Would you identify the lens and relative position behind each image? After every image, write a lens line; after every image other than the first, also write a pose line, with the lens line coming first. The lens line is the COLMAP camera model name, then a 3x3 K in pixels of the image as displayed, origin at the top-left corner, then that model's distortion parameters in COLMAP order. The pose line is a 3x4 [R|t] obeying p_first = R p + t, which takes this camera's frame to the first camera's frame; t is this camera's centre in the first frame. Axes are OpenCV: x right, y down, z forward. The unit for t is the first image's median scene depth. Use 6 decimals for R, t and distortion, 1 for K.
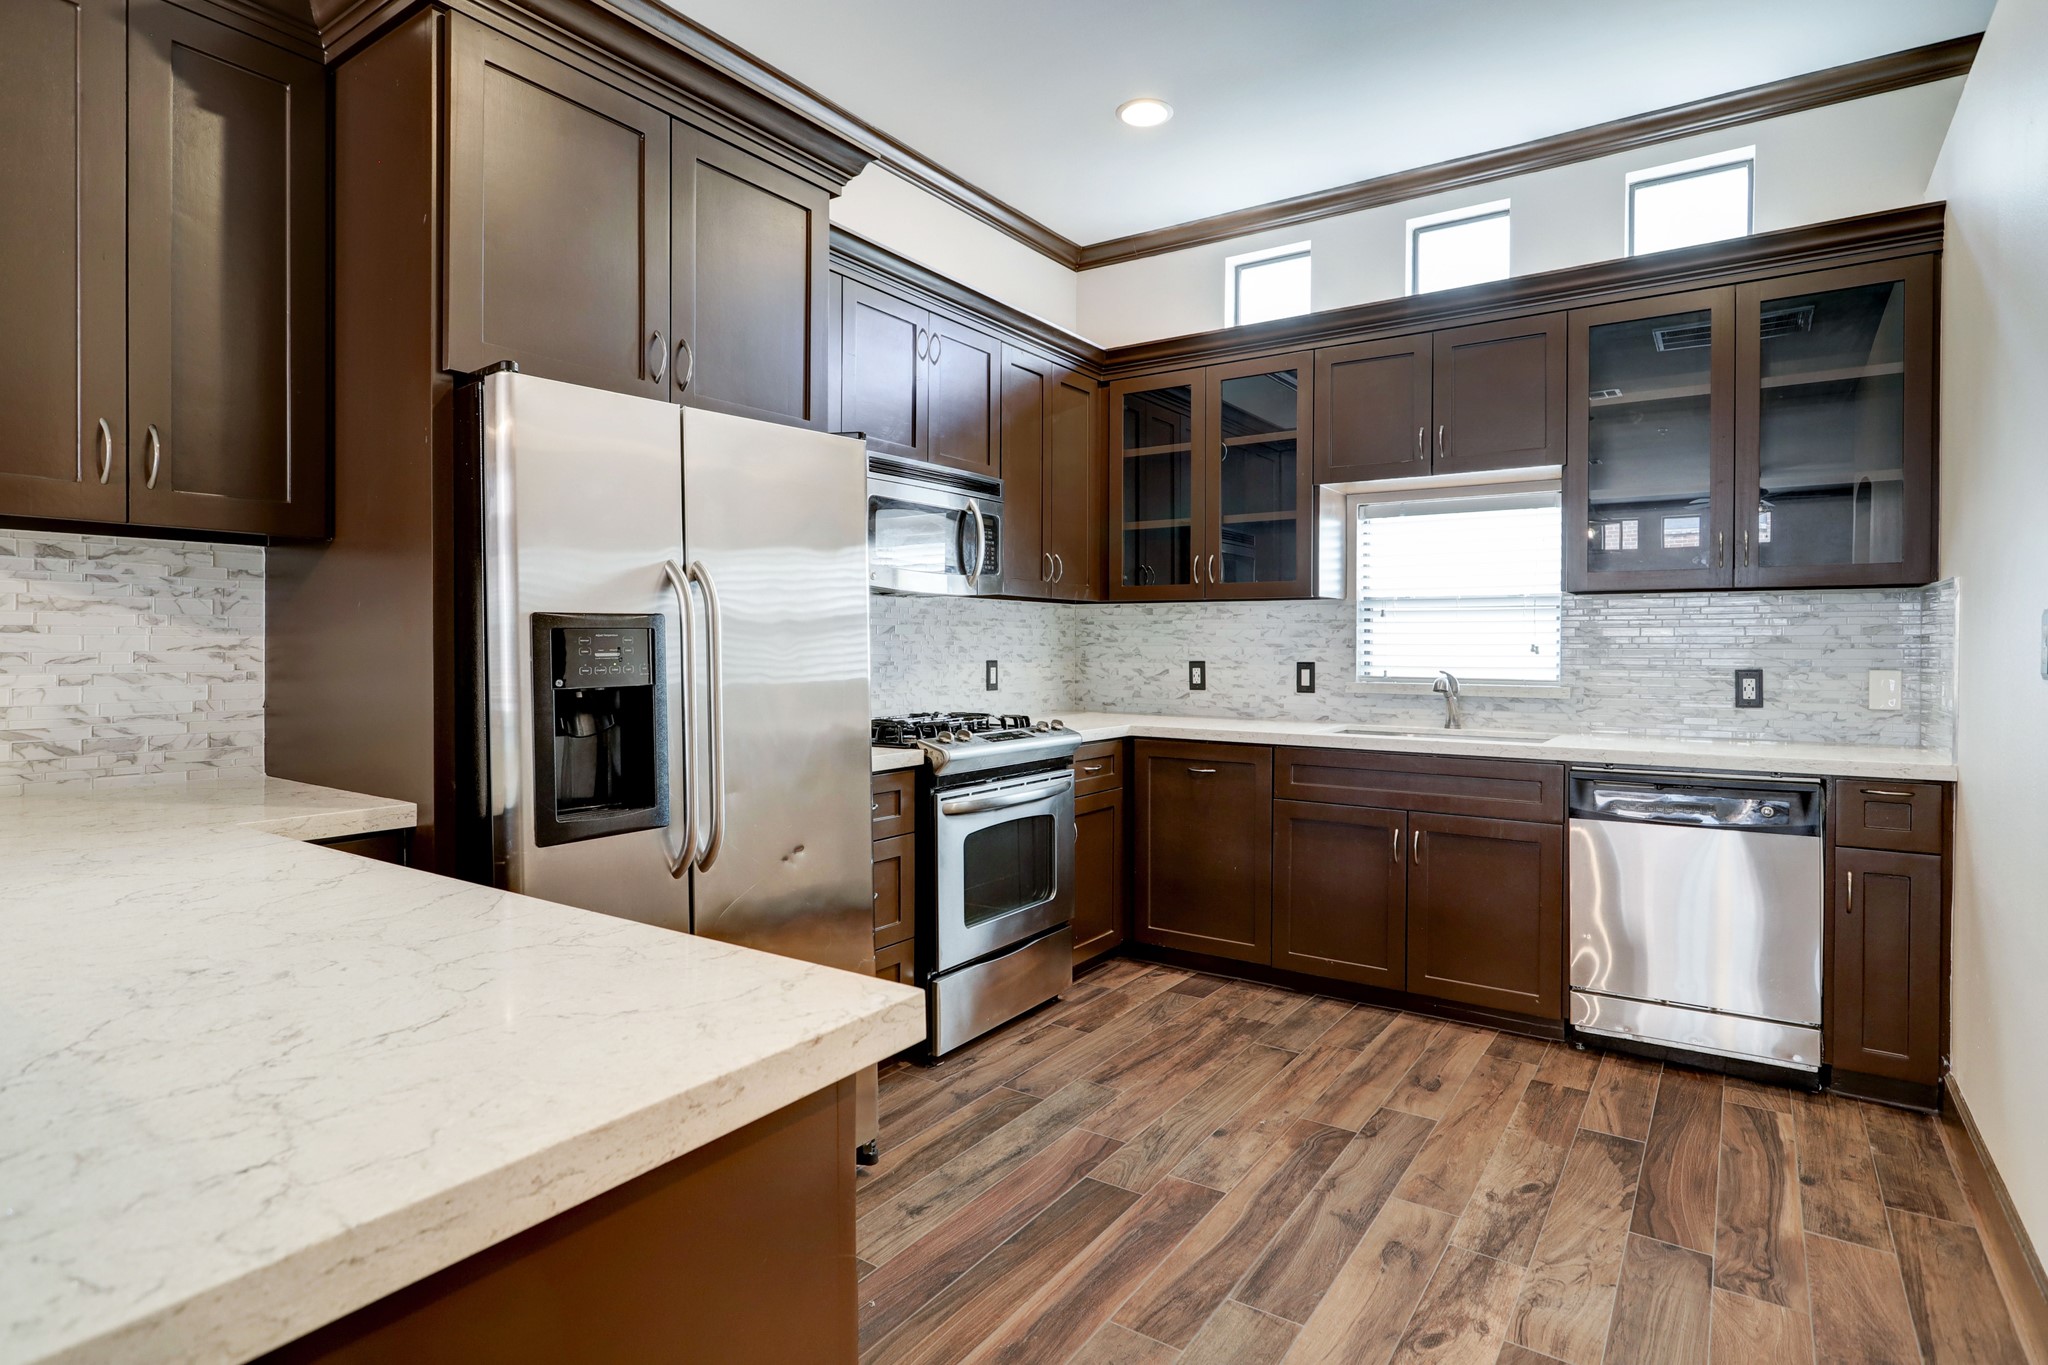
lens RADIAL K [[1076.4, 0, 998.0], [0, 1076.4, 656.8], [0, 0, 1]] dist [0.003251, 0.000259]
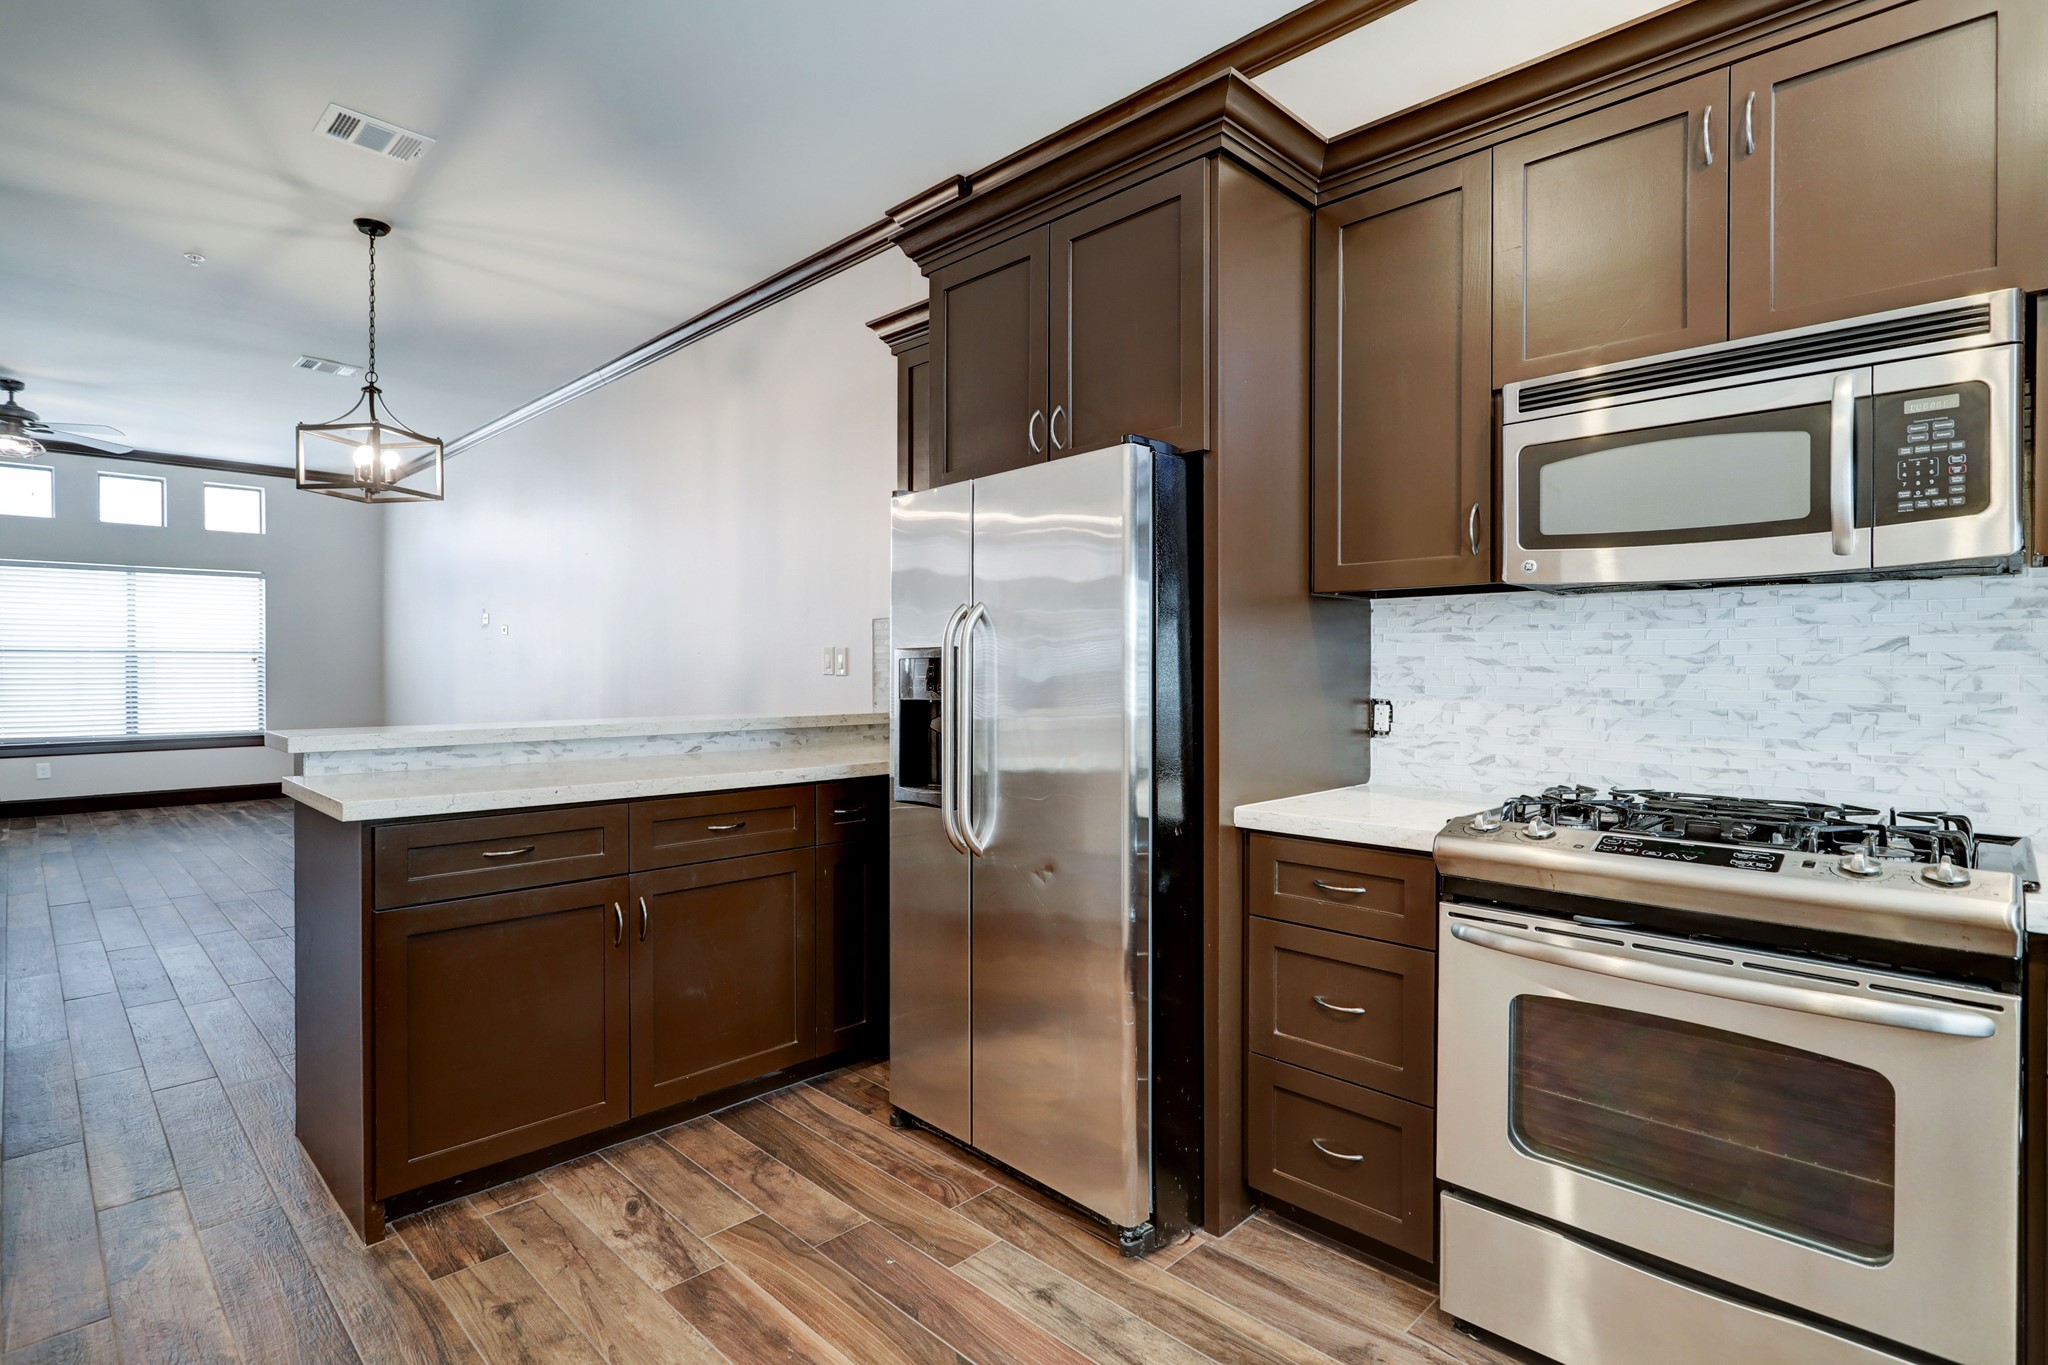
lens RADIAL K [[988.2, 0, 1026.2], [0, 988.2, 668.1], [0, 0, 1]] dist [0.001983, 0.000309]
pose [[-0.160903, 0.001075, -0.986970, 0.554137], [-0.008339, 0.999962, 0.002448, -0.012146], [0.986935, 0.008624, -0.160888, 0.824945]]
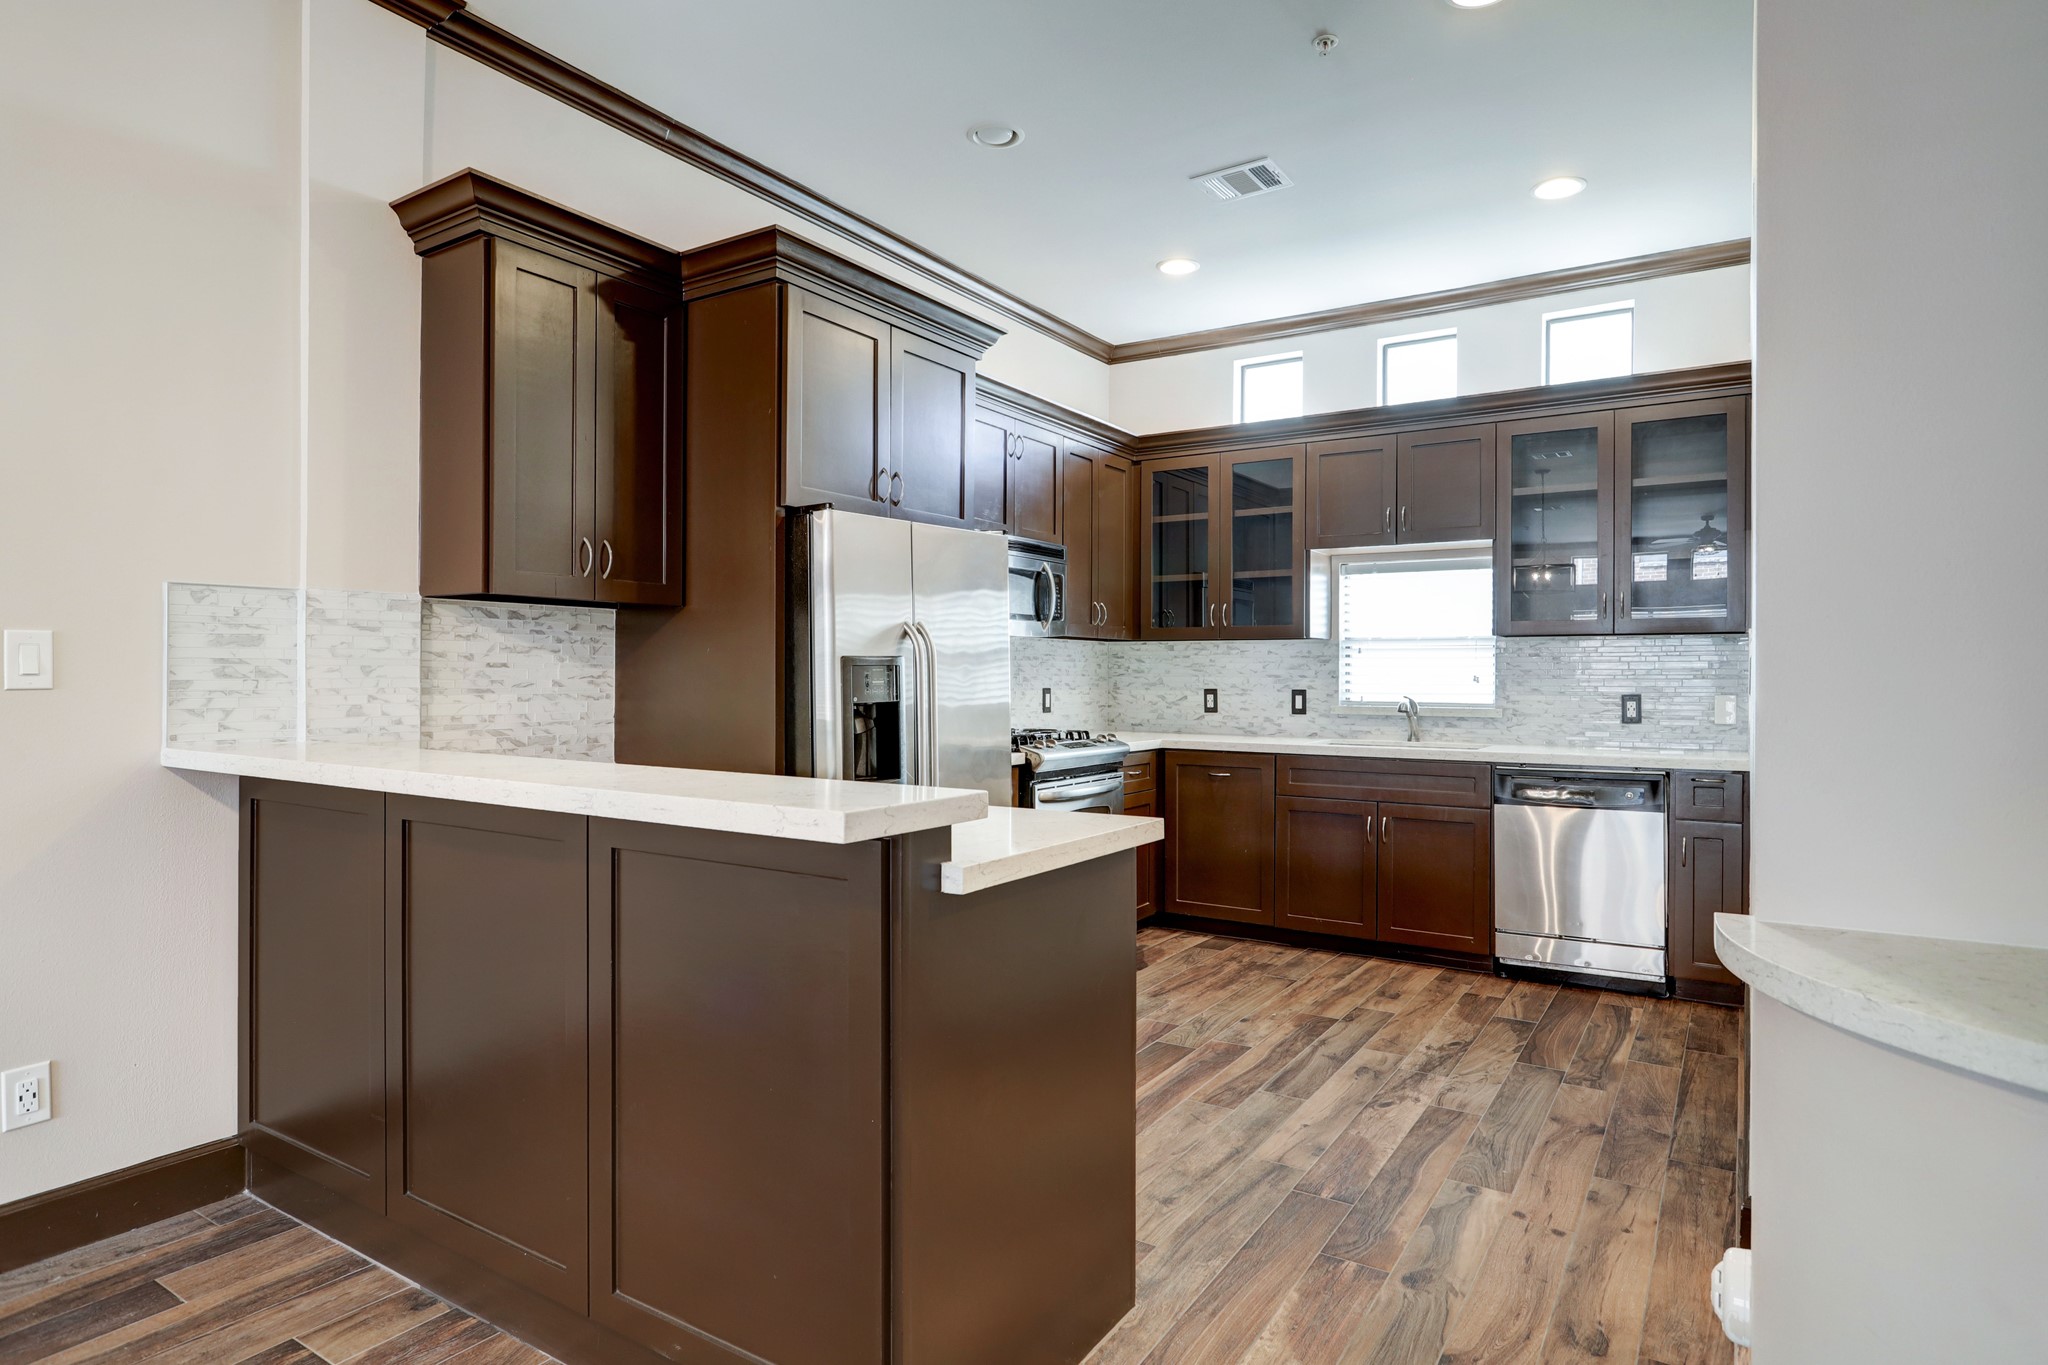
lens RADIAL K [[1138.4, 0, 1021.7], [0, 1138.4, 680.9], [0, 0, 1]] dist [-0.001807, 0.000048]
pose [[0.998789, 0.000665, 0.049202, -0.140351], [-0.000369, 0.999982, -0.006013, 0.004183], [-0.049205, 0.005987, 0.998771, -0.421930]]
